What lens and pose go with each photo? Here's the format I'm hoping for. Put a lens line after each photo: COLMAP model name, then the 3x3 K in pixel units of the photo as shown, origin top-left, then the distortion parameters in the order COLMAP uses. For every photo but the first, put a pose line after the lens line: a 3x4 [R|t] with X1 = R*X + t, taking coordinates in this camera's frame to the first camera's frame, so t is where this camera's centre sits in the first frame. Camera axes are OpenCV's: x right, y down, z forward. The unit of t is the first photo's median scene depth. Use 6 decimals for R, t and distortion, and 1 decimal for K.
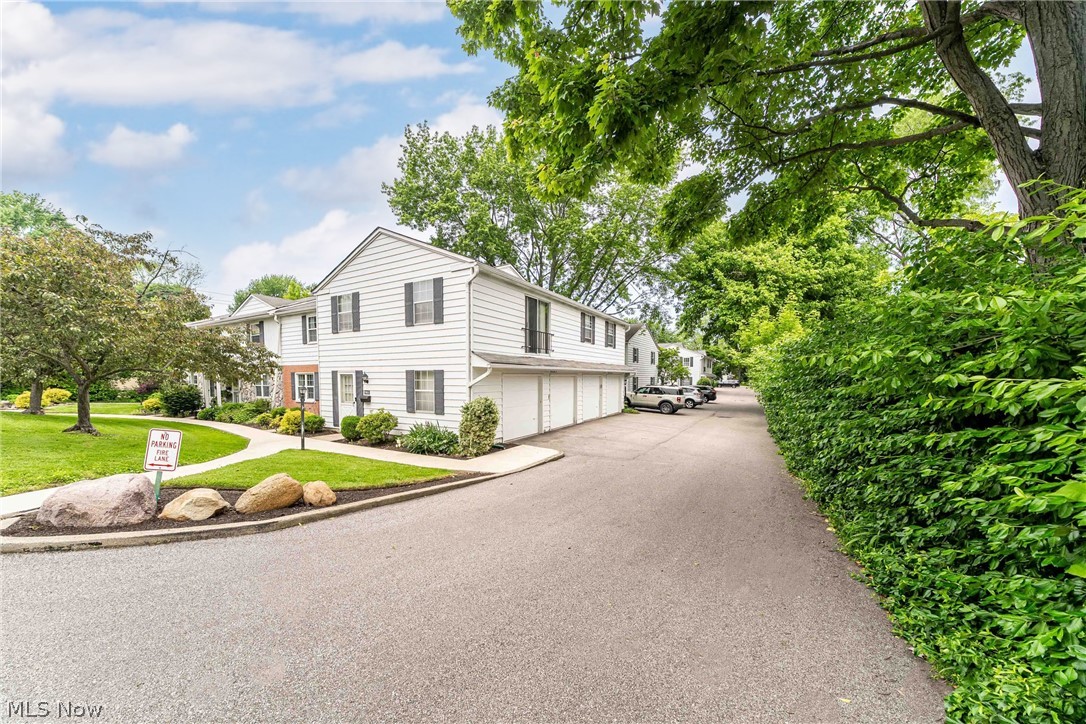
lens RADIAL K [[377.1, 0, 538.0], [0, 377.1, 391.4], [0, 0, 1]] dist [-0.007364, -0.000888]
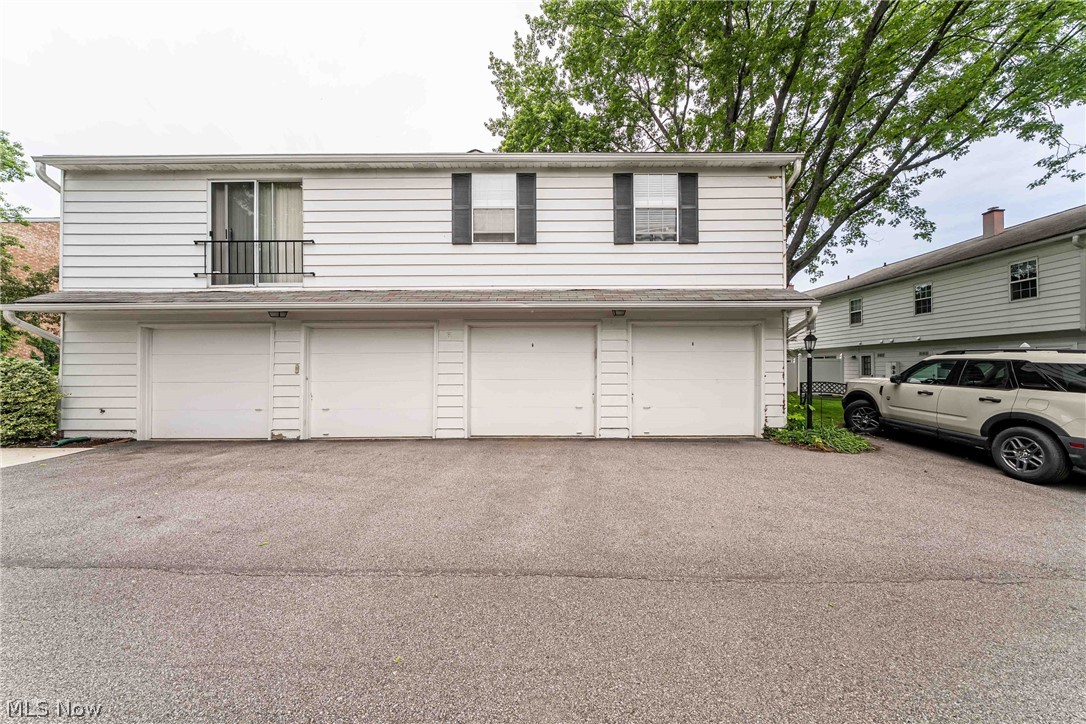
lens RADIAL K [[389.7, 0, 542.6], [0, 389.7, 363.7], [0, 0, 1]] dist [-0.008917, -0.000140]
pose [[0.506018, -0.008095, -0.862485, 0.631871], [-0.029339, 0.999216, -0.026592, 0.011304], [0.862024, 0.038760, 0.505384, 1.026790]]
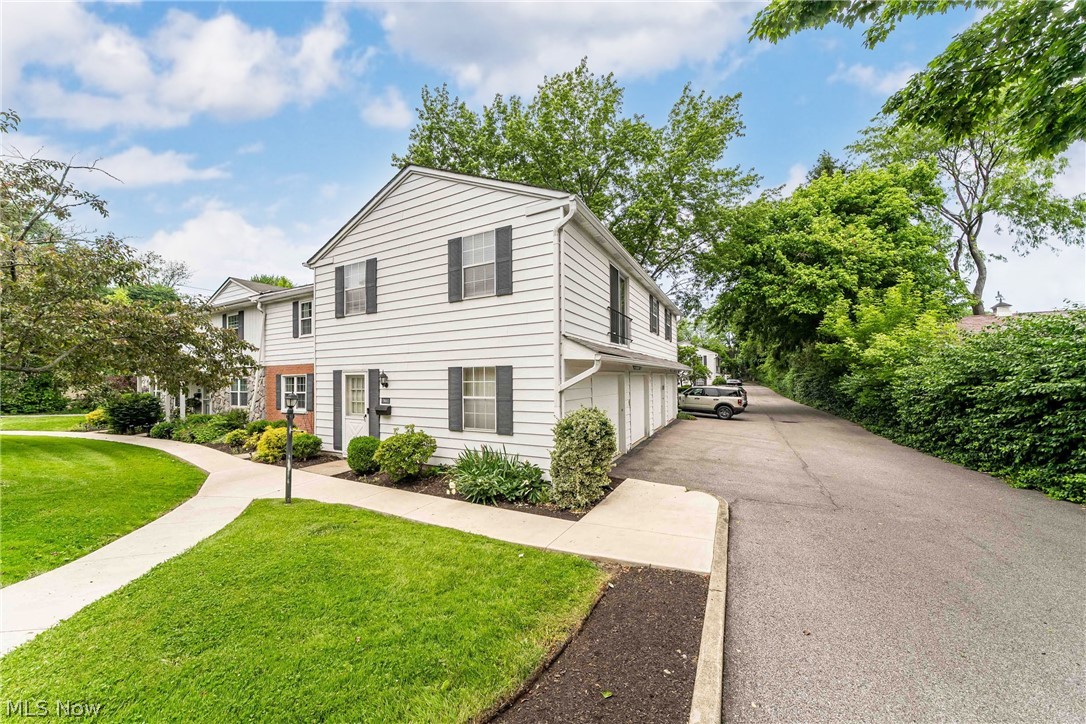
lens RADIAL K [[377.1, 0, 540.5], [0, 377.1, 367.2], [0, 0, 1]] dist [-0.007364, -0.000888]
pose [[0.999592, -0.010837, 0.026426, -0.163261], [0.012646, 0.997517, -0.069281, -0.006457], [-0.025610, 0.069587, 0.997247, 0.261226]]
